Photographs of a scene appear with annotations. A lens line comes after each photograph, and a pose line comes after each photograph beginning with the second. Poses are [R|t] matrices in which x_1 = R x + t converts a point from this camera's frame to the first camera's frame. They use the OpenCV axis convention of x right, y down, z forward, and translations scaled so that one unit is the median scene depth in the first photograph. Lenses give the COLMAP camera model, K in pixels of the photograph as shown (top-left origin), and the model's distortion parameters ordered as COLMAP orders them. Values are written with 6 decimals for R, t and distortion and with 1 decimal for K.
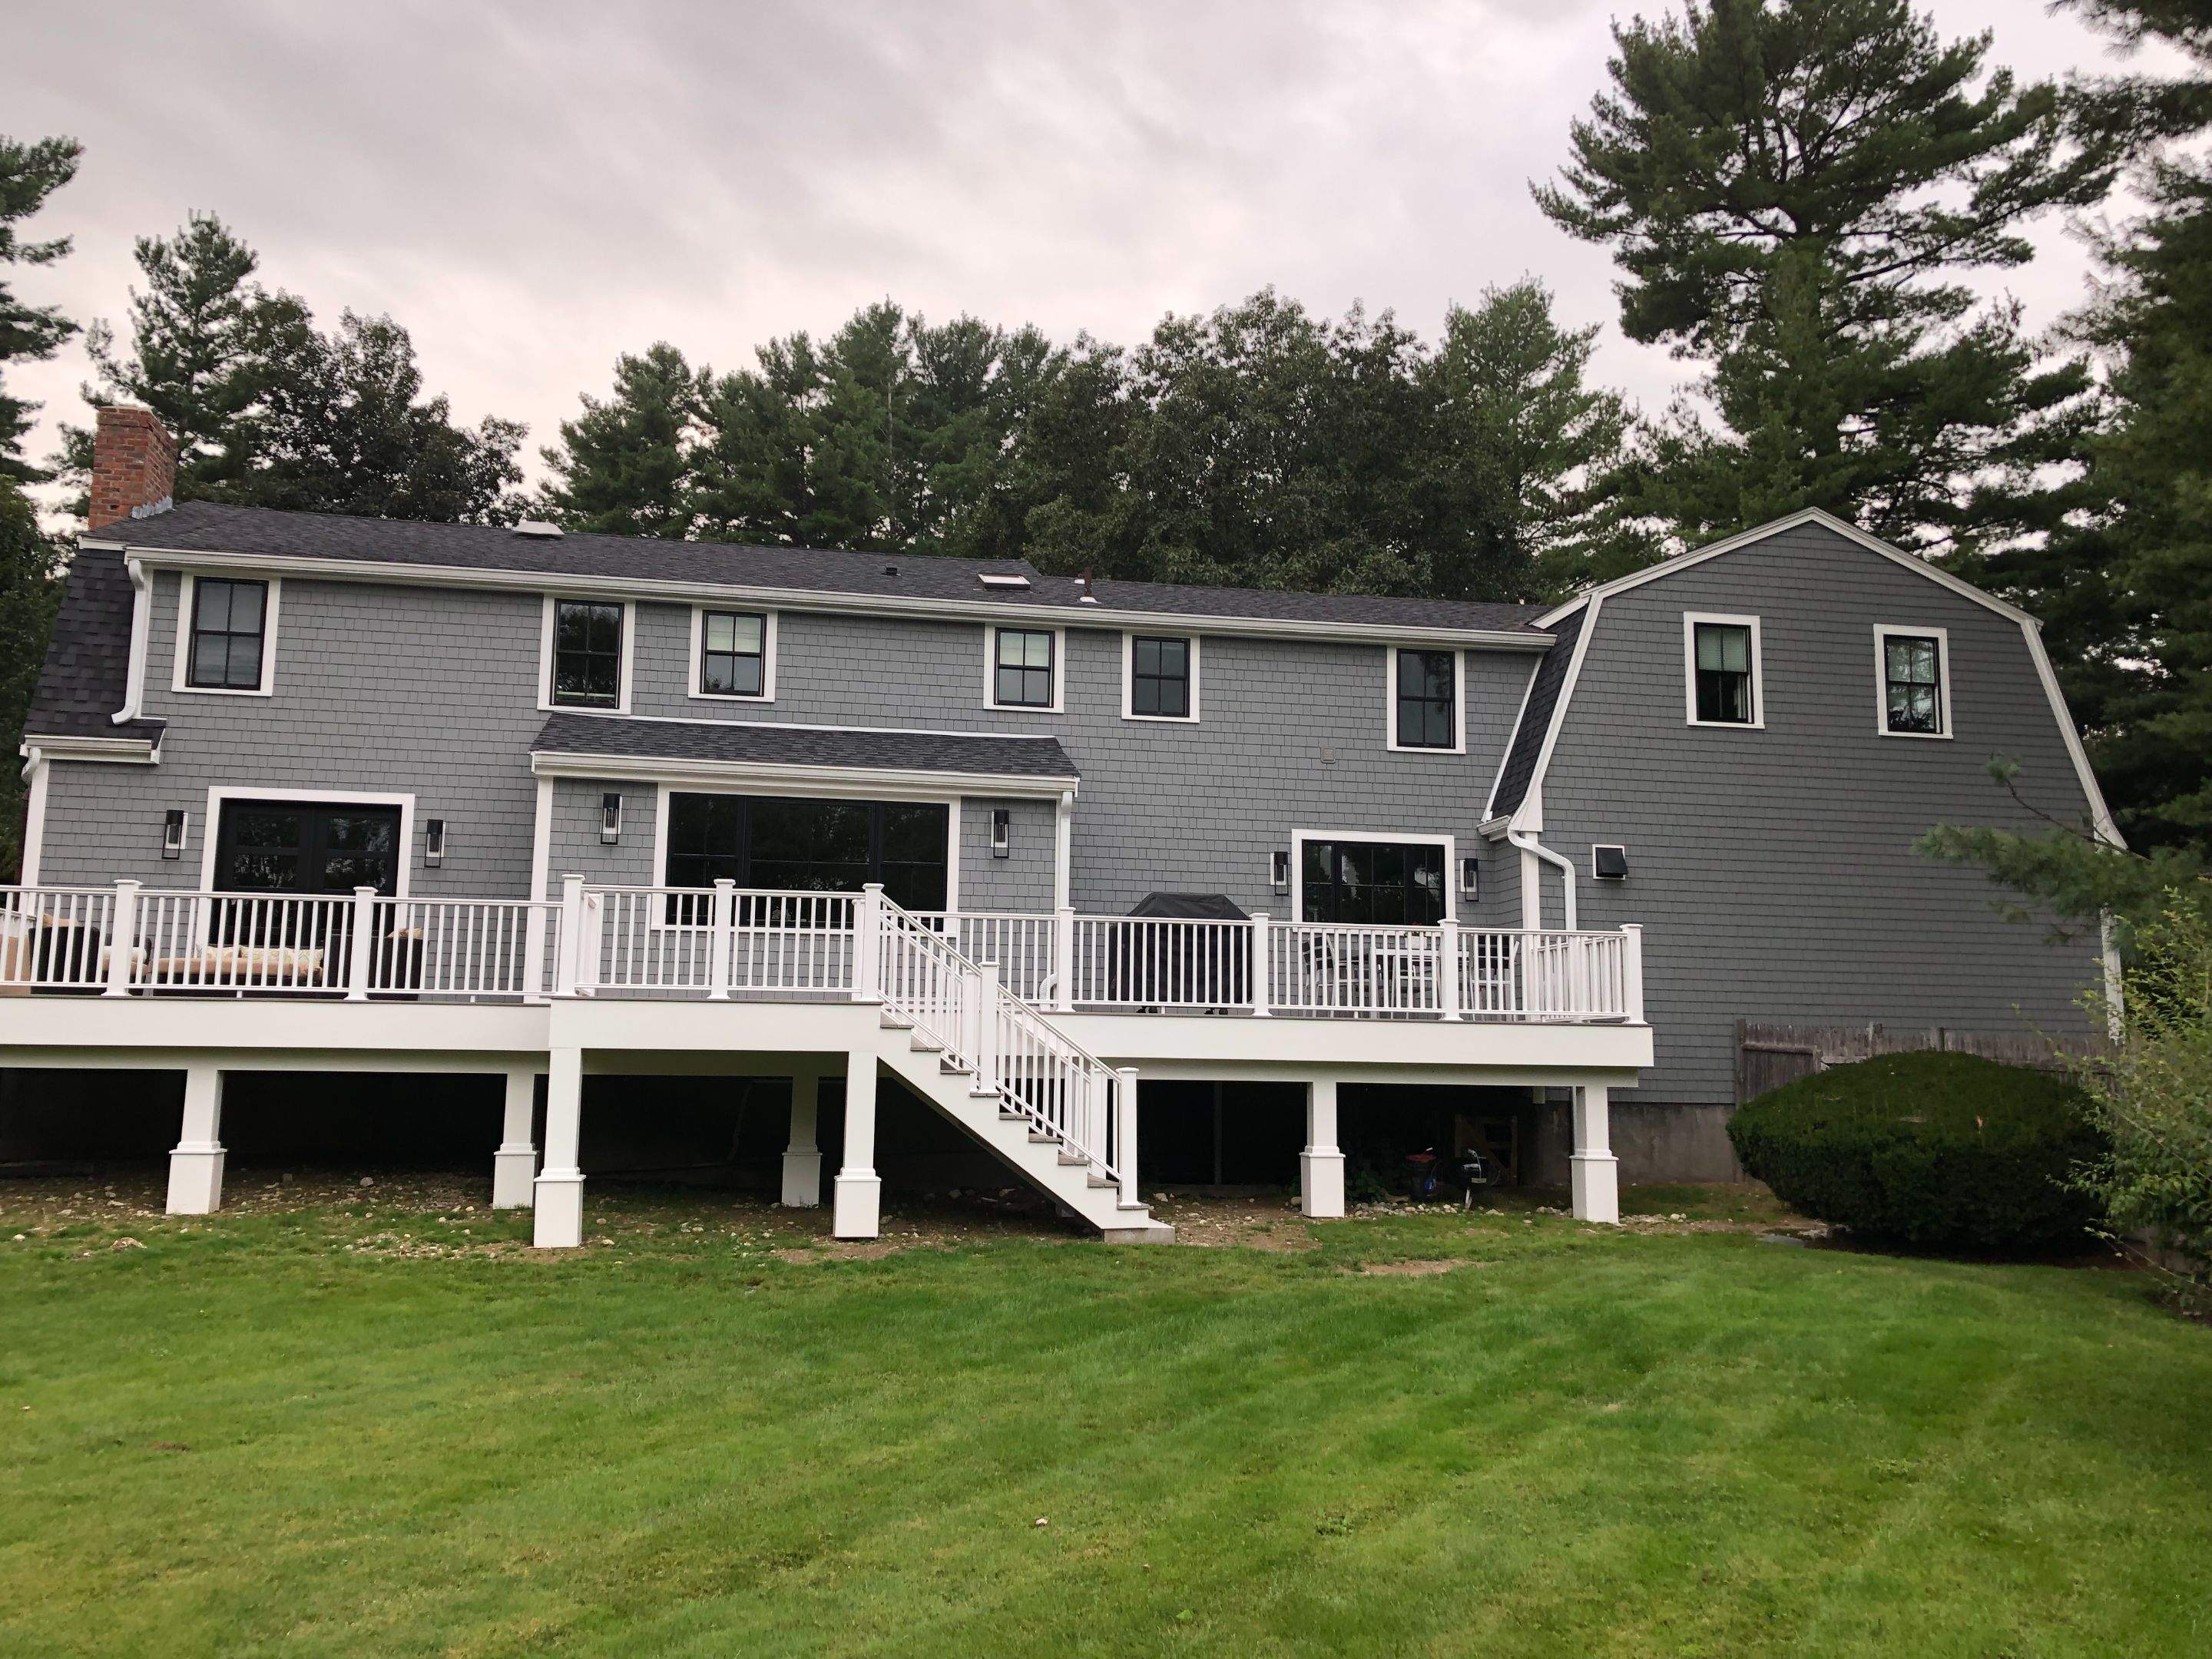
lens RADIAL K [[1798.0, 0, 1092.4], [0, 1798.0, 826.3], [0, 0, 1]] dist [0.021736, -0.002358]
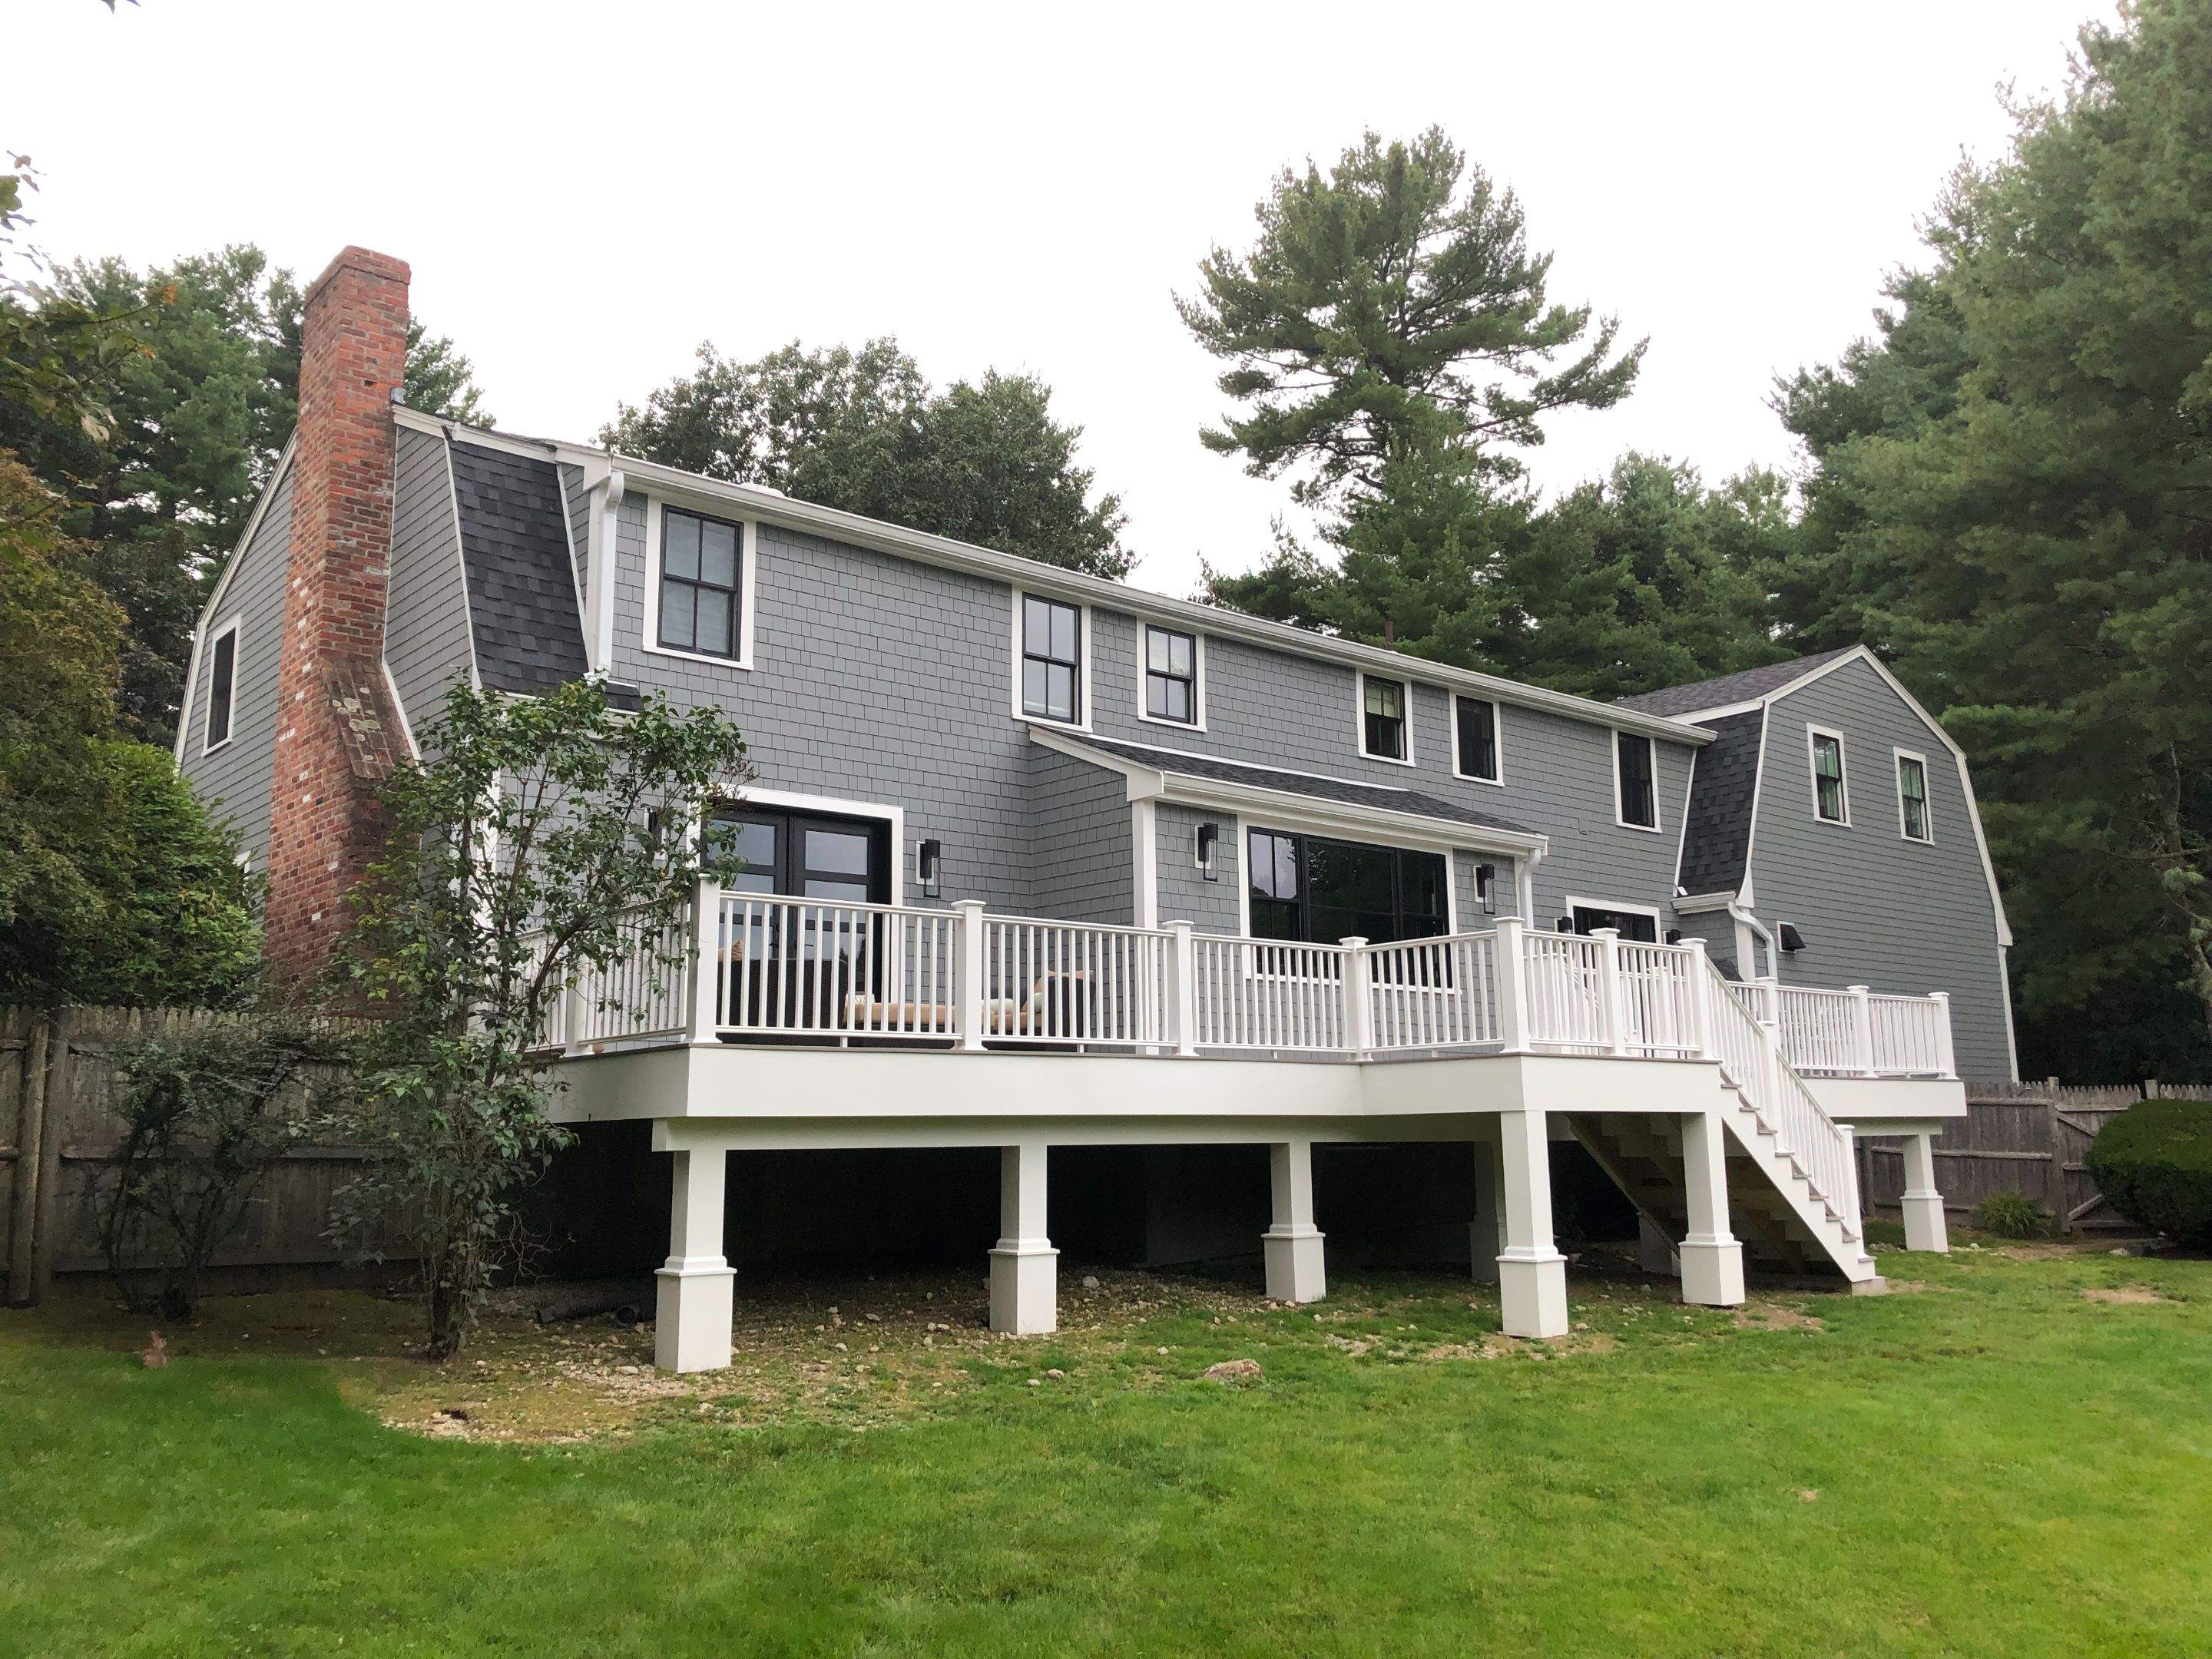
lens RADIAL K [[1798.0, 0, 1111.0], [0, 1798.0, 823.2], [0, 0, 1]] dist [0.021736, -0.002358]
pose [[0.864515, 0.063652, 0.498560, -0.702650], [-0.044984, 0.997766, -0.049384, 0.025697], [-0.500590, 0.020266, 0.865447, 0.247196]]
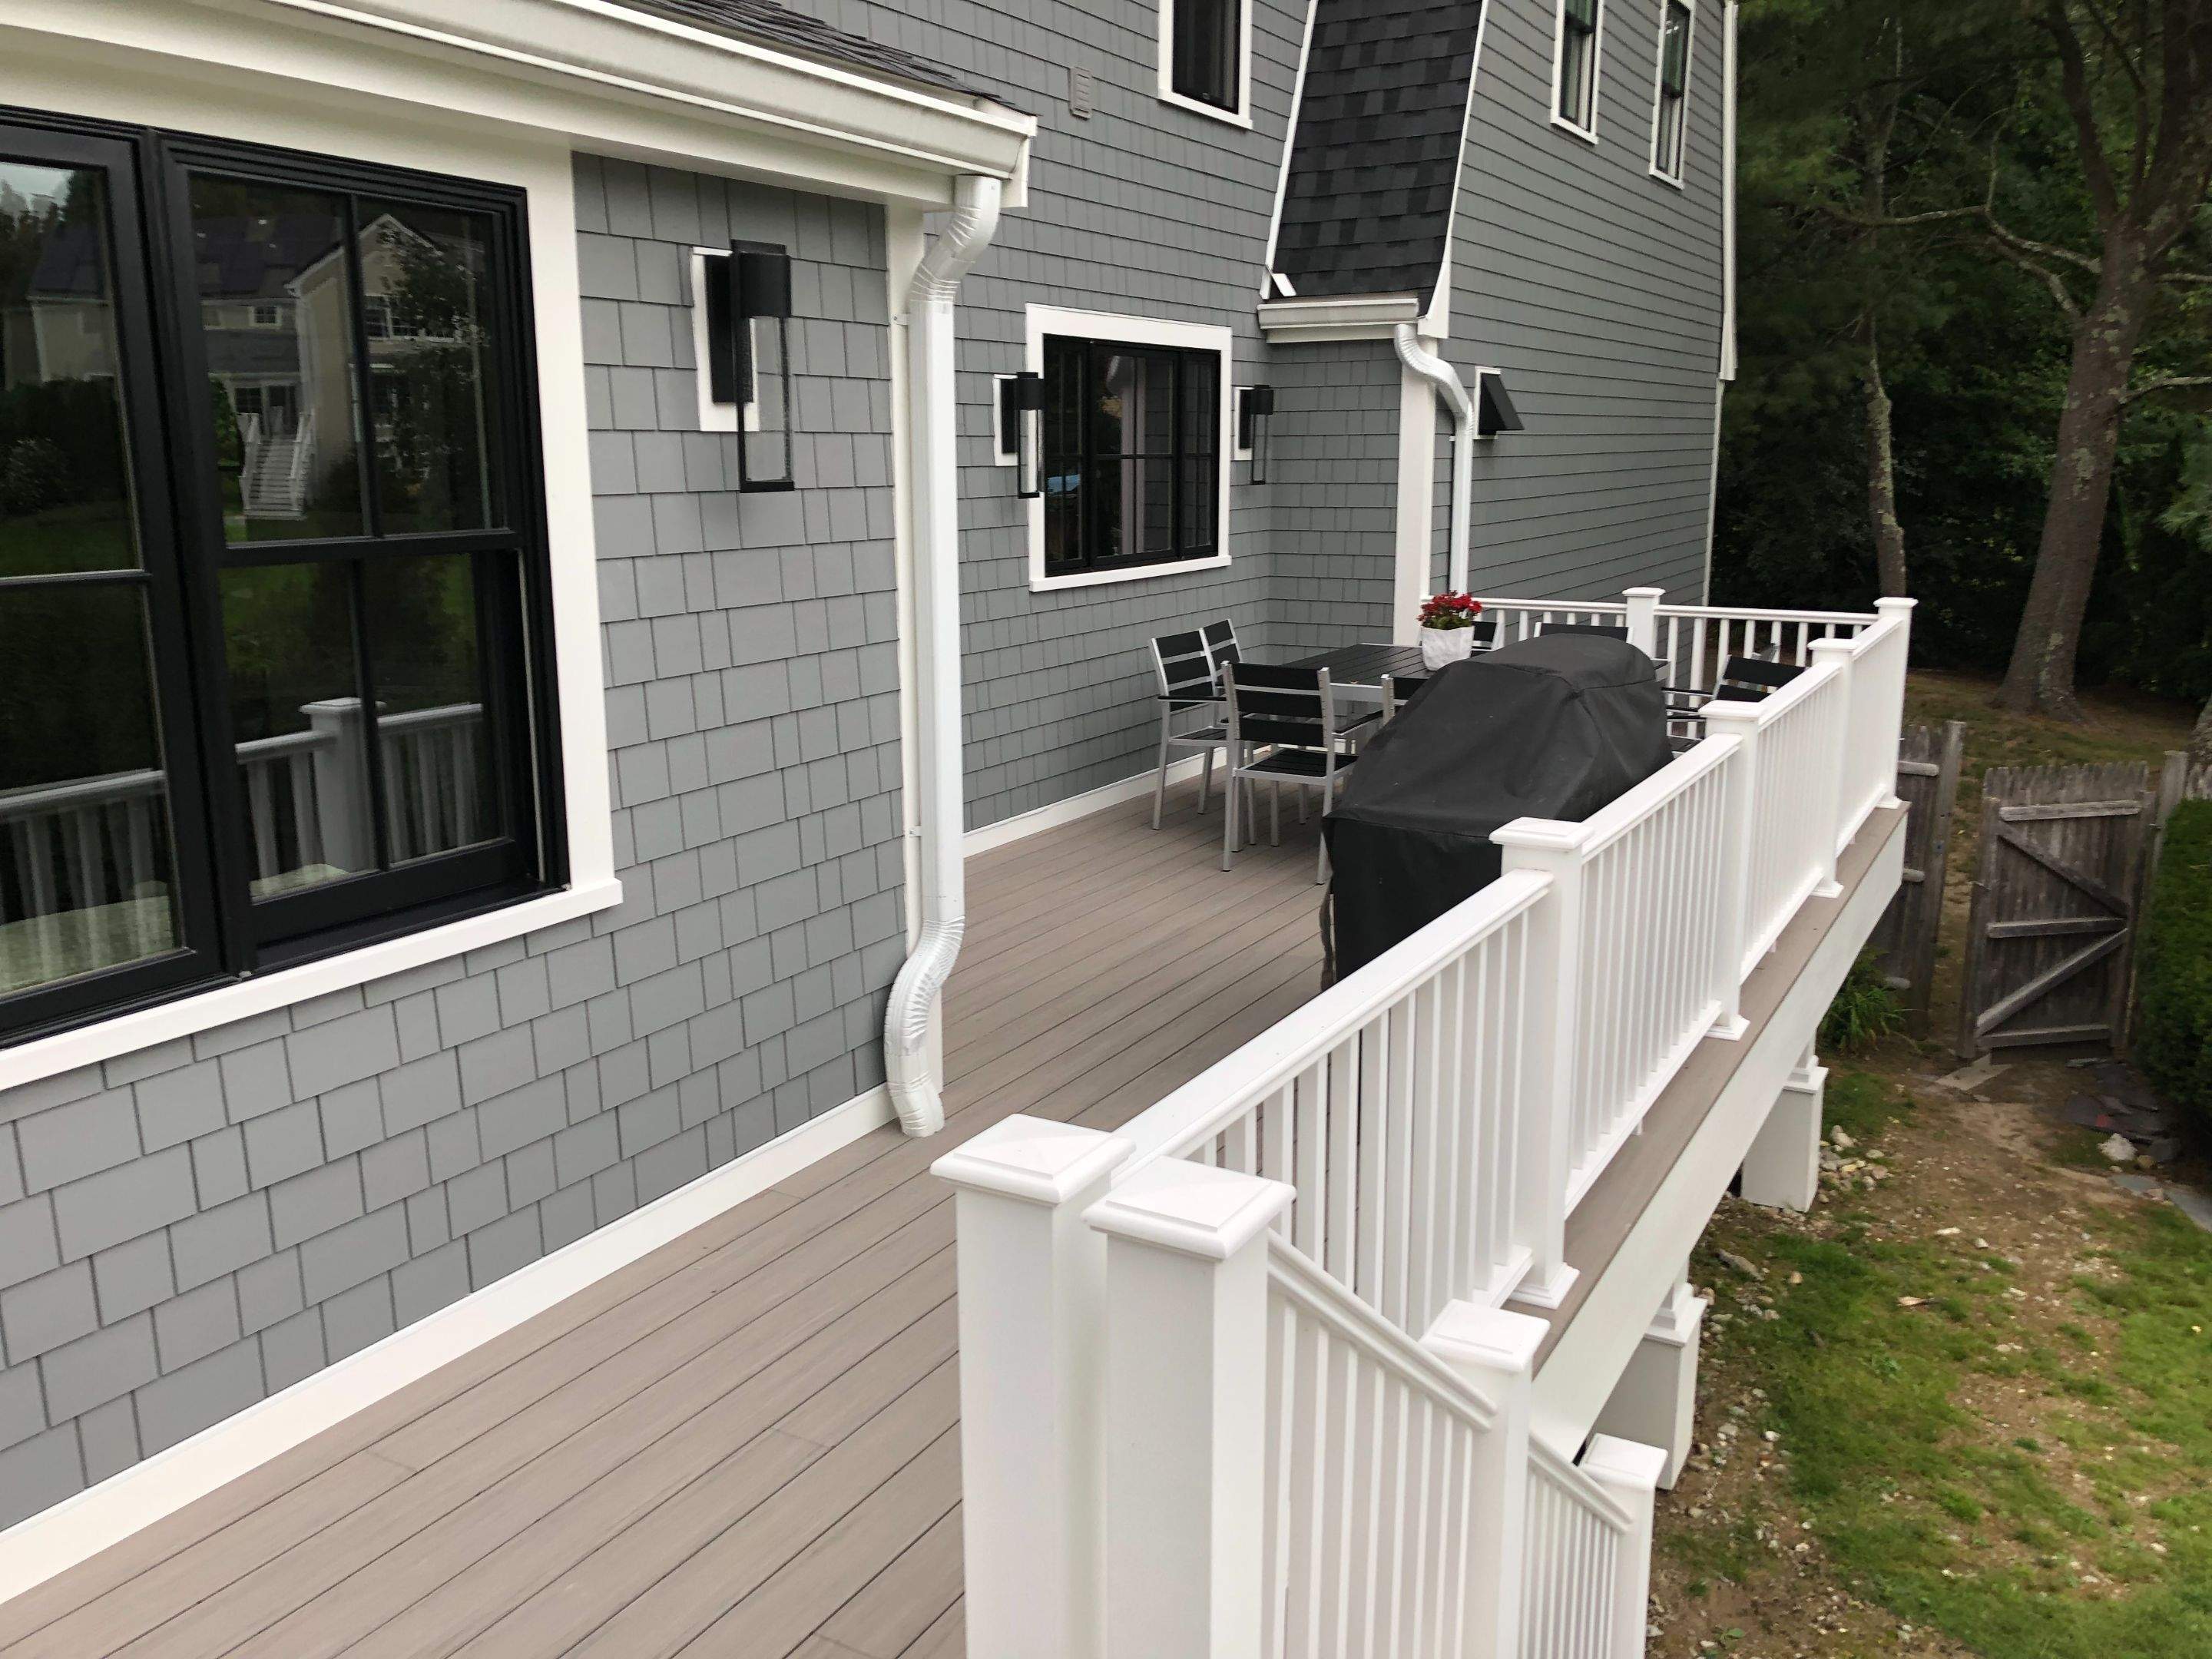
lens RADIAL K [[1798.0, 0, 1115.0], [0, 1798.0, 808.0], [0, 0, 1]] dist [0.021736, -0.002358]
pose [[0.641643, -0.169052, 0.748142, -0.183313], [-0.096906, 0.949724, 0.297713, -0.012816], [-0.760857, -0.263525, 0.593001, 0.813589]]
